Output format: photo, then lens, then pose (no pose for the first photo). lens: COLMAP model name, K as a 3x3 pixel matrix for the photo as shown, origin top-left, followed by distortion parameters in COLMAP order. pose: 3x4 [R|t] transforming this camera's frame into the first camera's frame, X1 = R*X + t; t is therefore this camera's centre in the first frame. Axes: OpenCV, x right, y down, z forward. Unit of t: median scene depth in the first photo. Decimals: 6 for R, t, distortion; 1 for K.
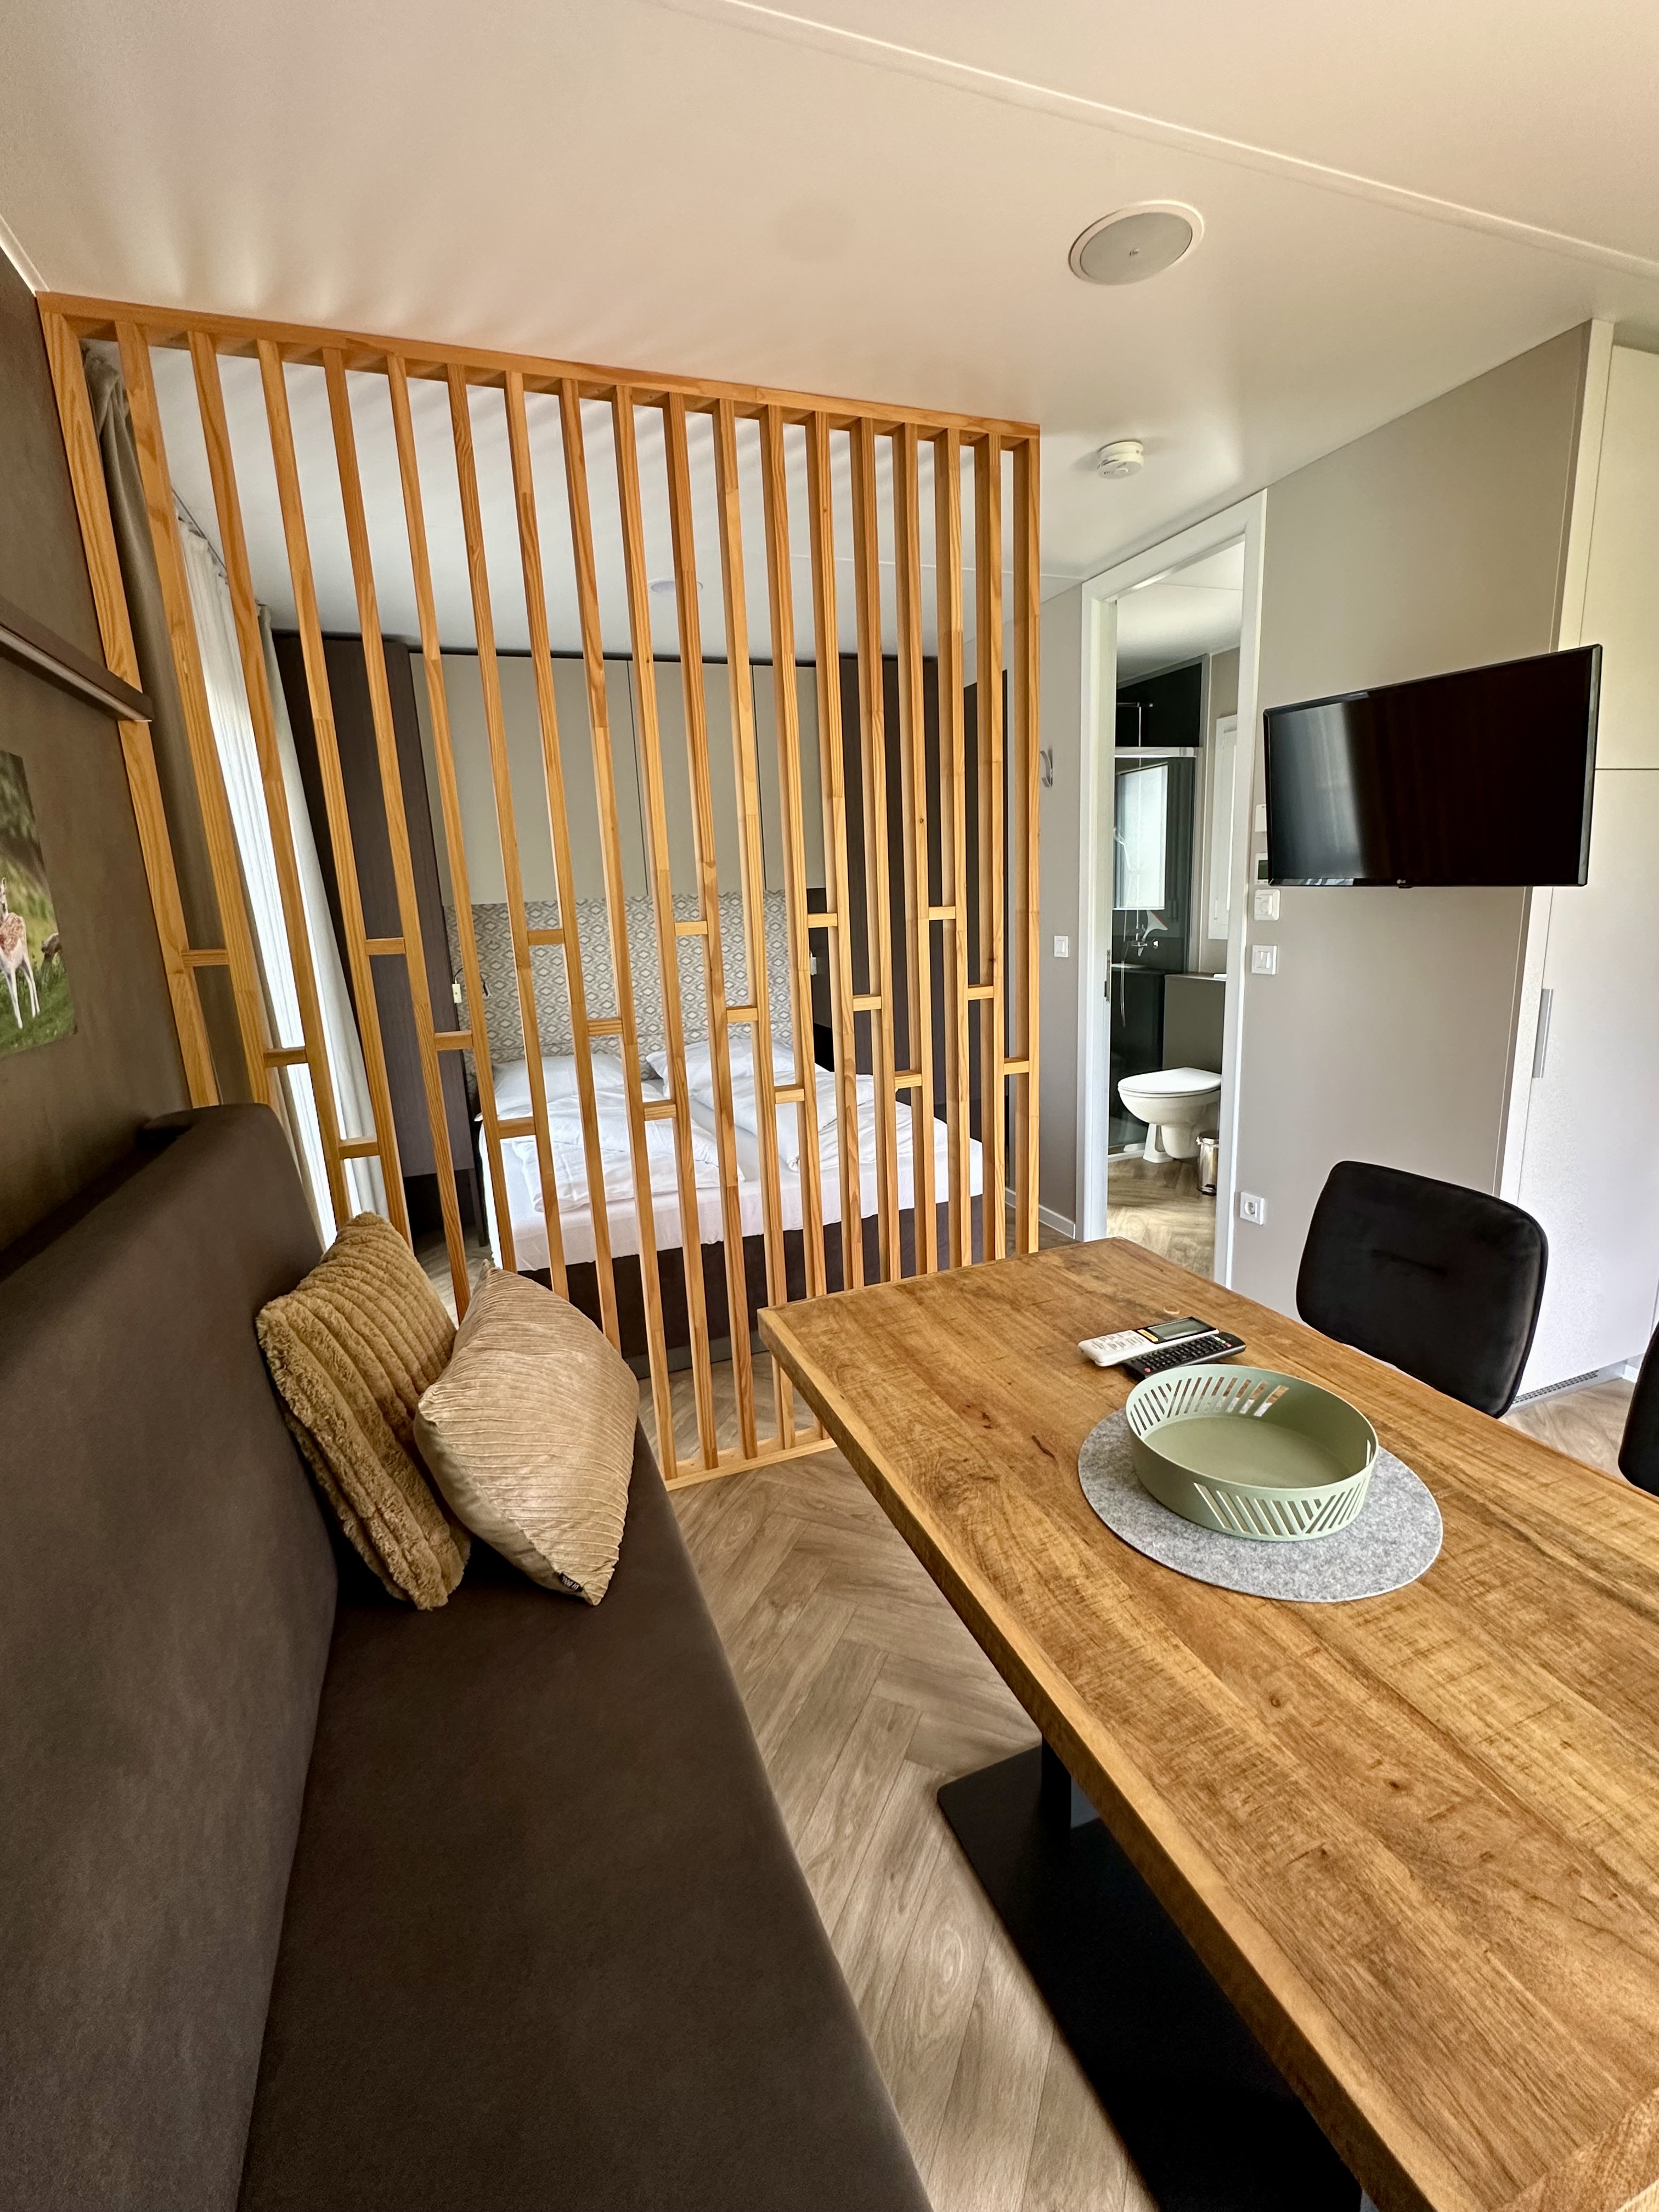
lens RADIAL K [[957.3, 0, 829.5], [0, 957.3, 1106.0], [0, 0, 1]] dist [-0.002448, 0.000614]
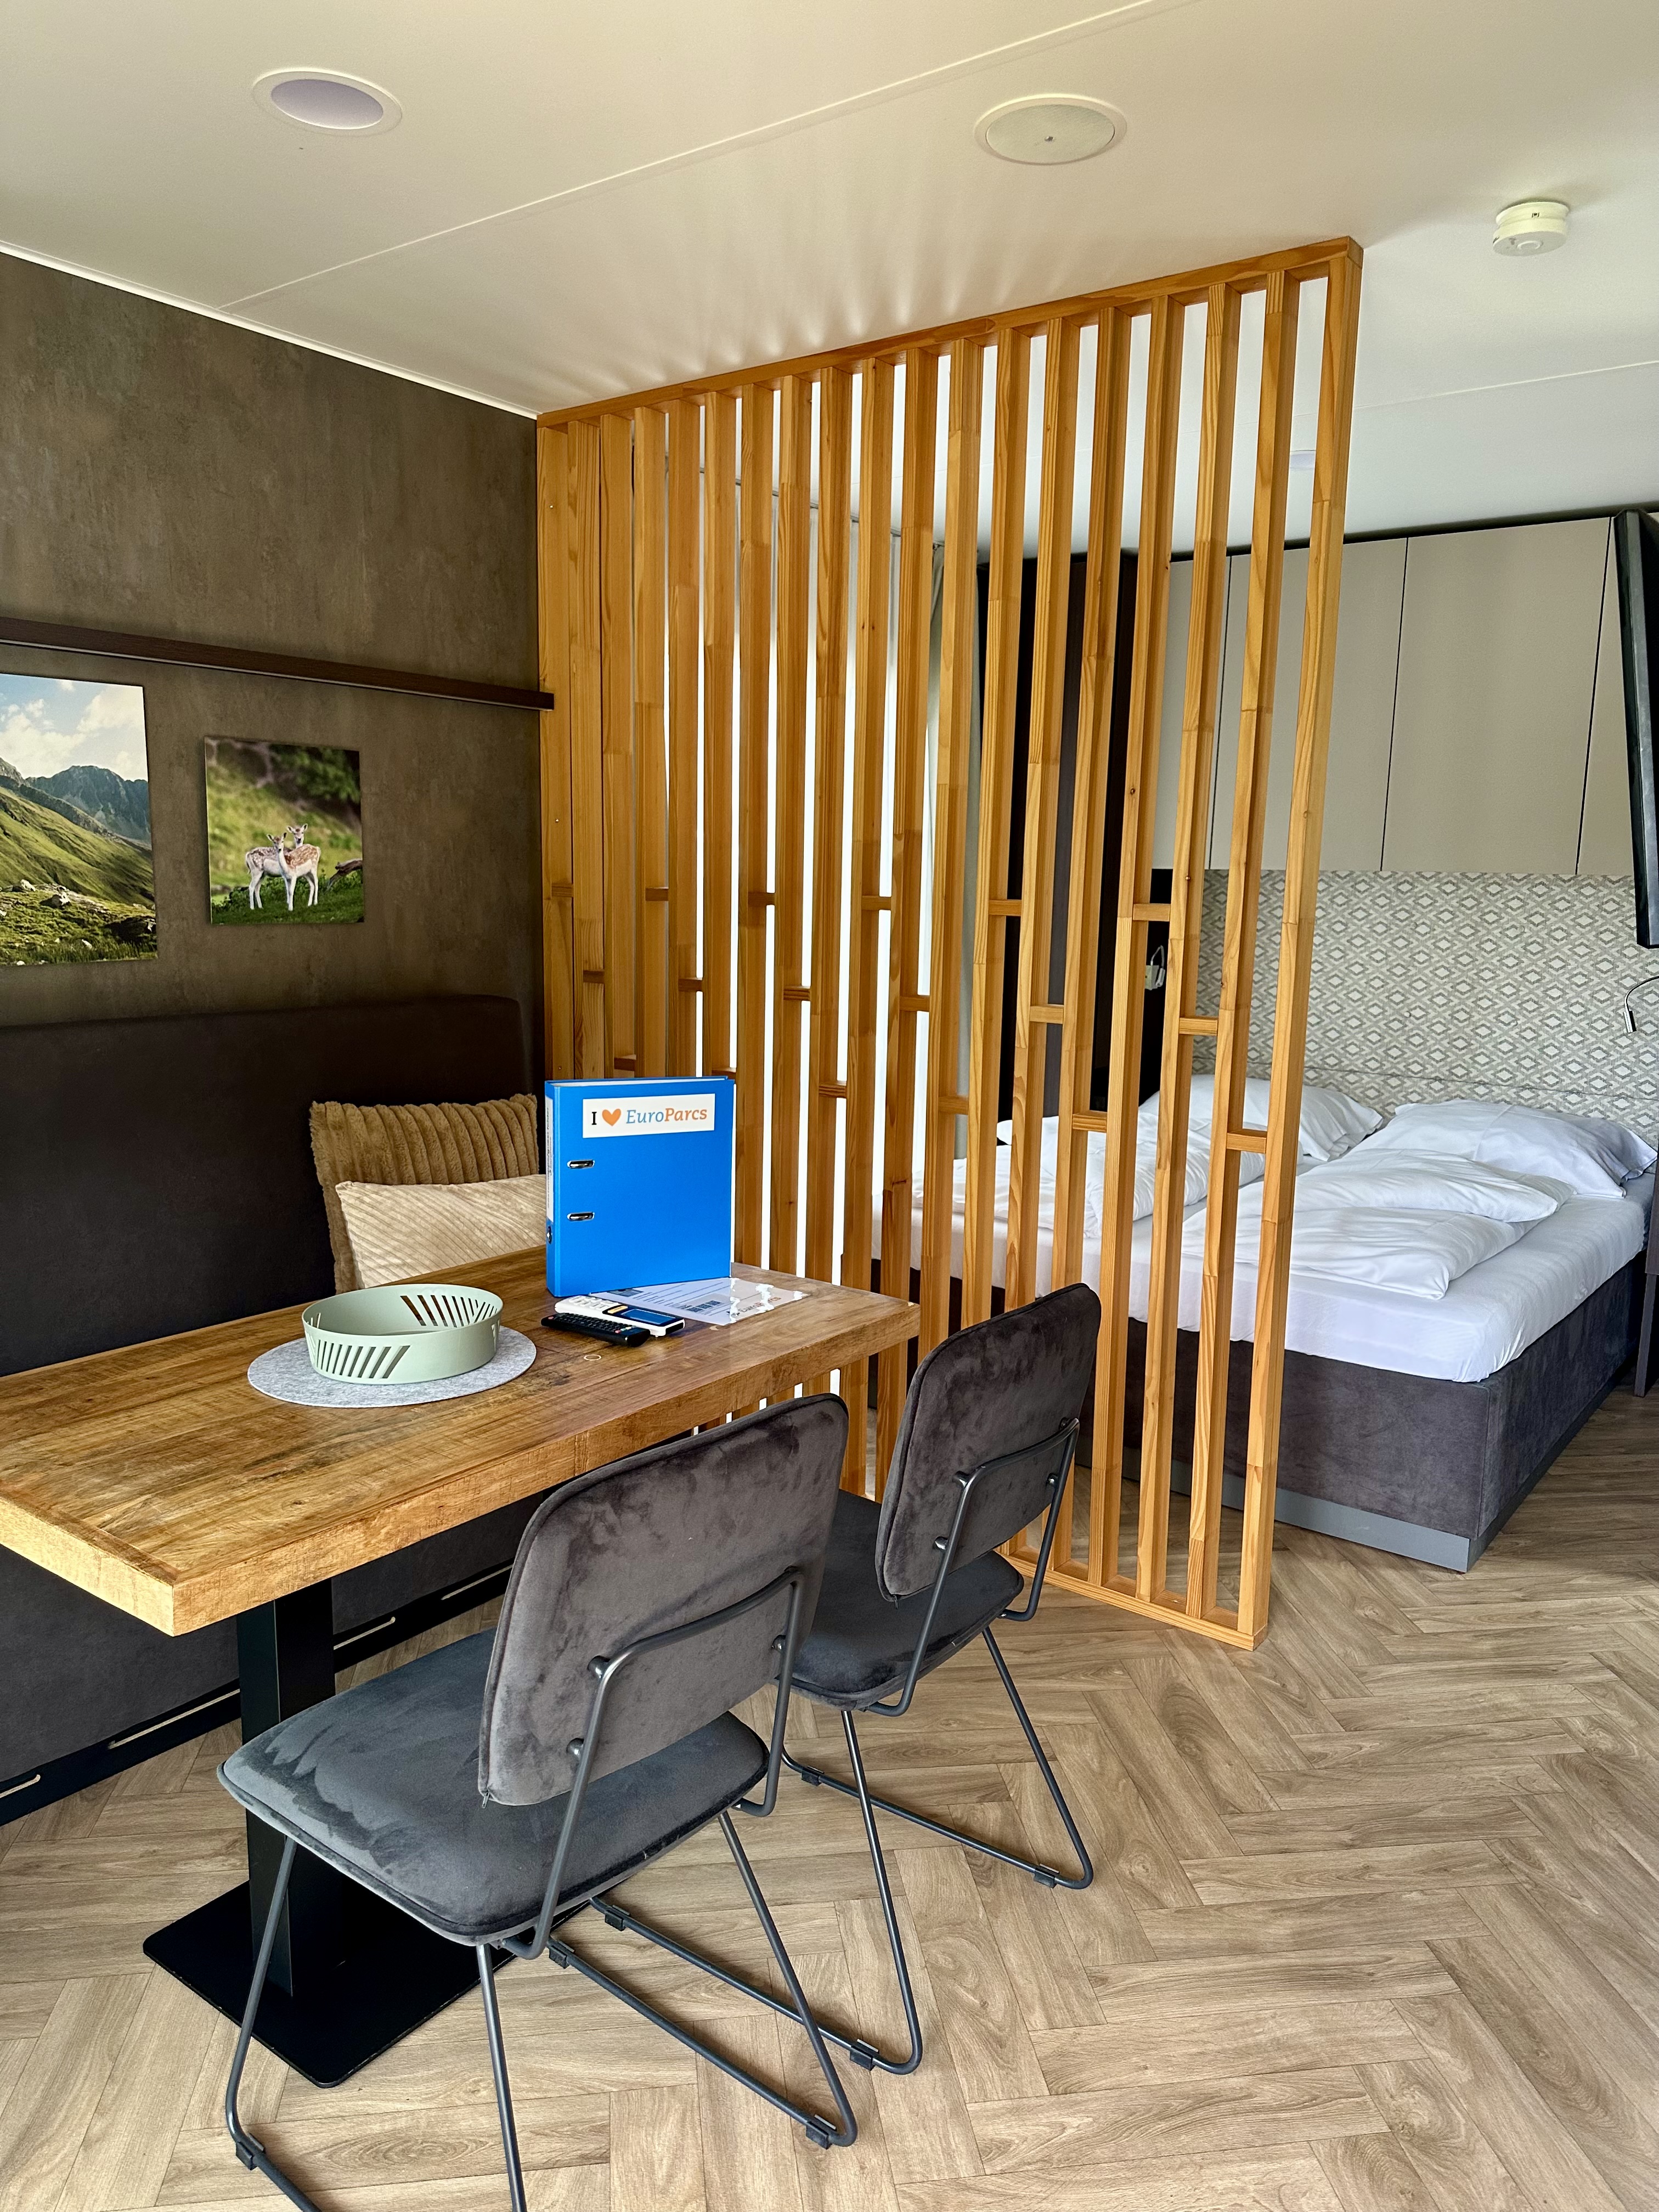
lens RADIAL K [[1575.7, 0, 829.5], [0, 1575.7, 1106.0], [0, 0, 1]] dist [0.002661, -0.001422]
pose [[0.526455, 0.188075, -0.829140, 1.300172], [-0.231202, 0.970144, 0.073260, -0.106986], [0.818163, 0.153131, 0.554221, 0.168262]]
